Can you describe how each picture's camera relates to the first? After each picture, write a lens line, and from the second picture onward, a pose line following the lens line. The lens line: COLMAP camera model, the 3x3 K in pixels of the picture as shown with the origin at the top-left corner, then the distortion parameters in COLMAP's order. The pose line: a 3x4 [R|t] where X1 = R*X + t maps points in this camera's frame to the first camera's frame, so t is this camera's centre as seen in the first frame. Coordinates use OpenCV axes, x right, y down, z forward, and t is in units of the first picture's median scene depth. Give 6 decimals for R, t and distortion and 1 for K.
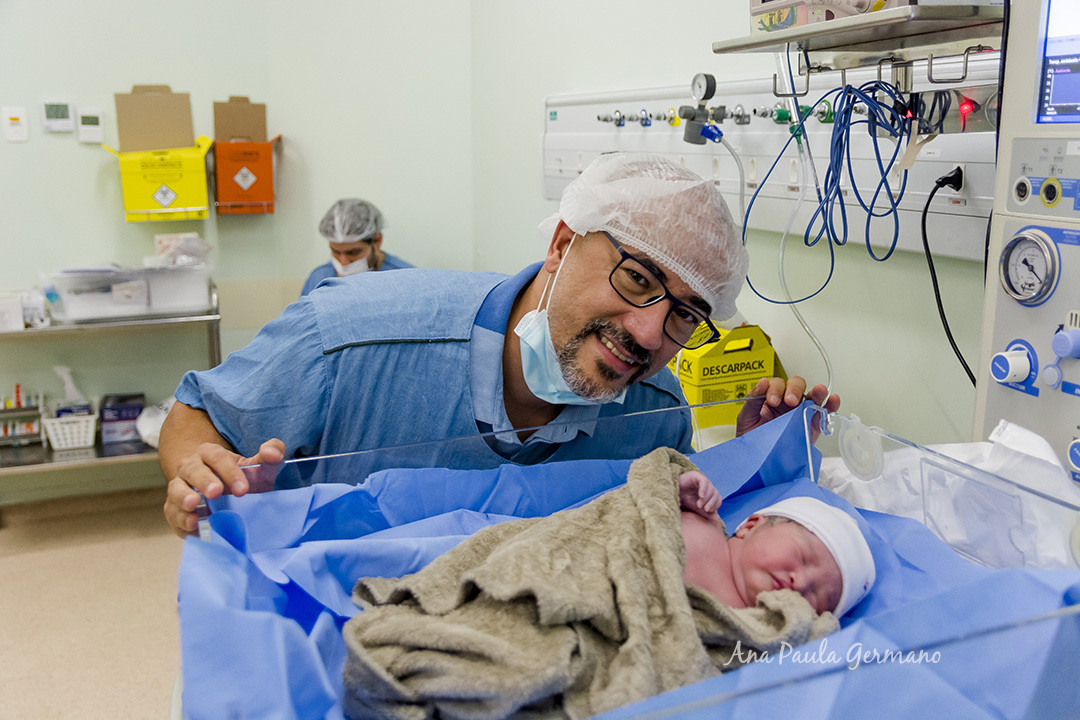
lens RADIAL K [[998.1, 0, 540.0], [0, 998.1, 360.0], [0, 0, 1]] dist [0.000599, 0.000986]
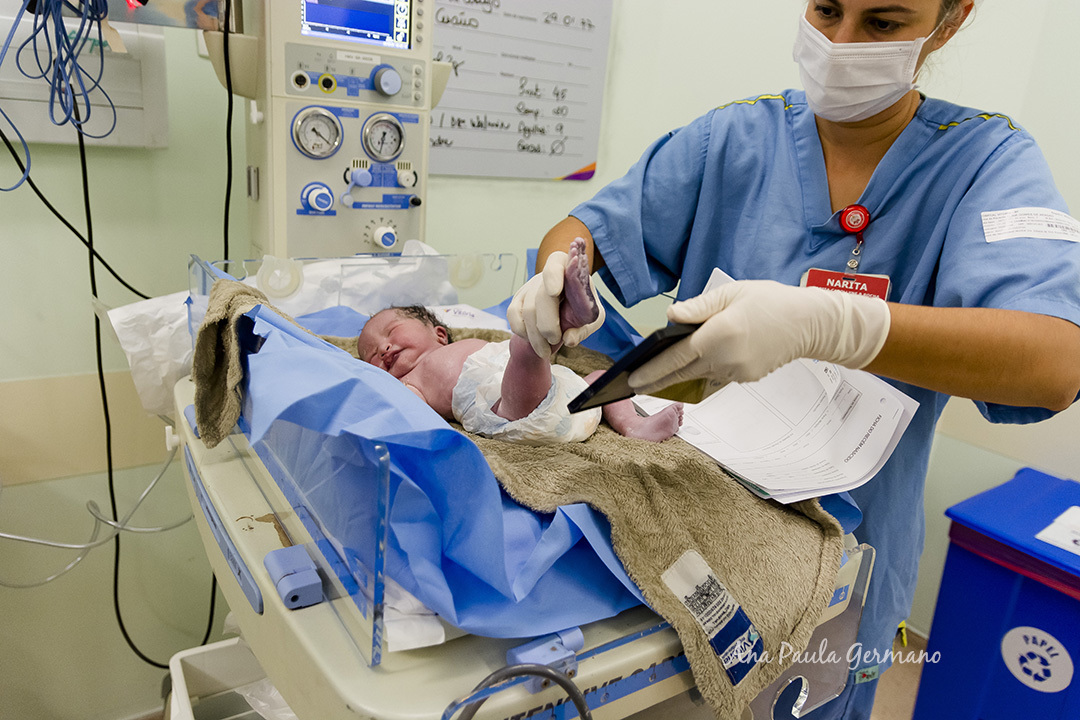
lens RADIAL K [[775.9, 0, 540.0], [0, 775.9, 360.0], [0, 0, 1]] dist [0.033309, -0.058910]
pose [[-0.204365, -0.296967, 0.932762, -0.820523], [0.132985, 0.935616, 0.327012, -0.113971], [-0.969820, 0.190873, -0.151715, 0.922486]]
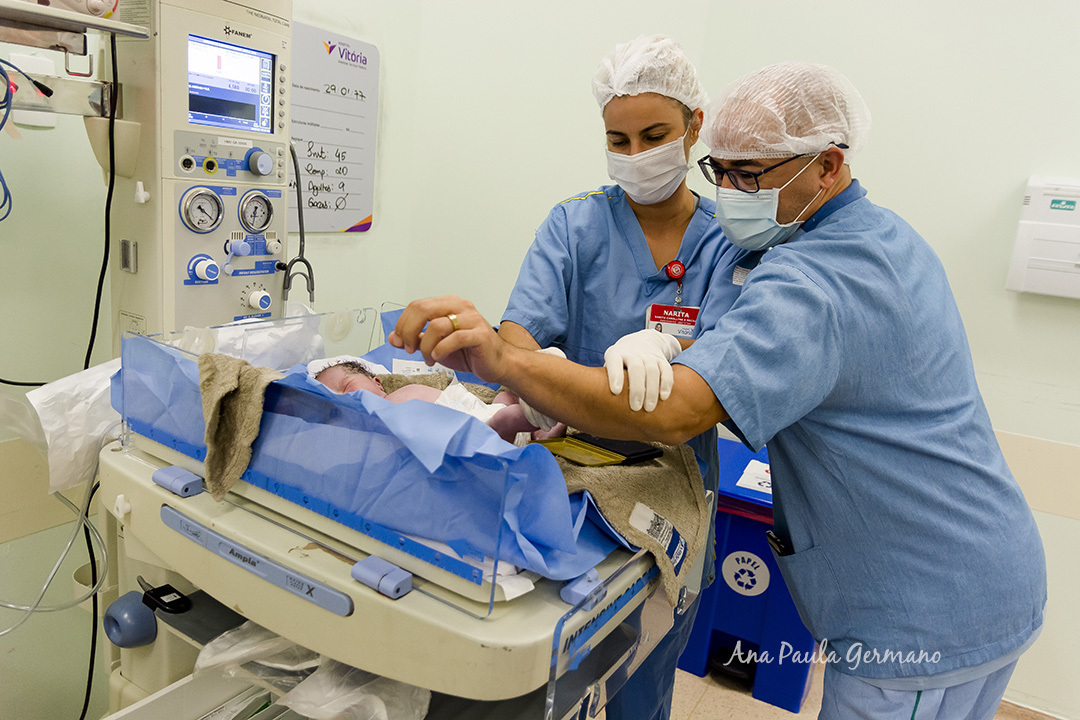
lens RADIAL K [[784.6, 0, 540.0], [0, 784.6, 360.0], [0, 0, 1]] dist [0.005654, -0.020933]
pose [[-0.604736, -0.232162, 0.761837, -0.932018], [0.078435, 0.934558, 0.347058, -0.274154], [-0.792555, 0.269633, -0.546951, 1.351516]]
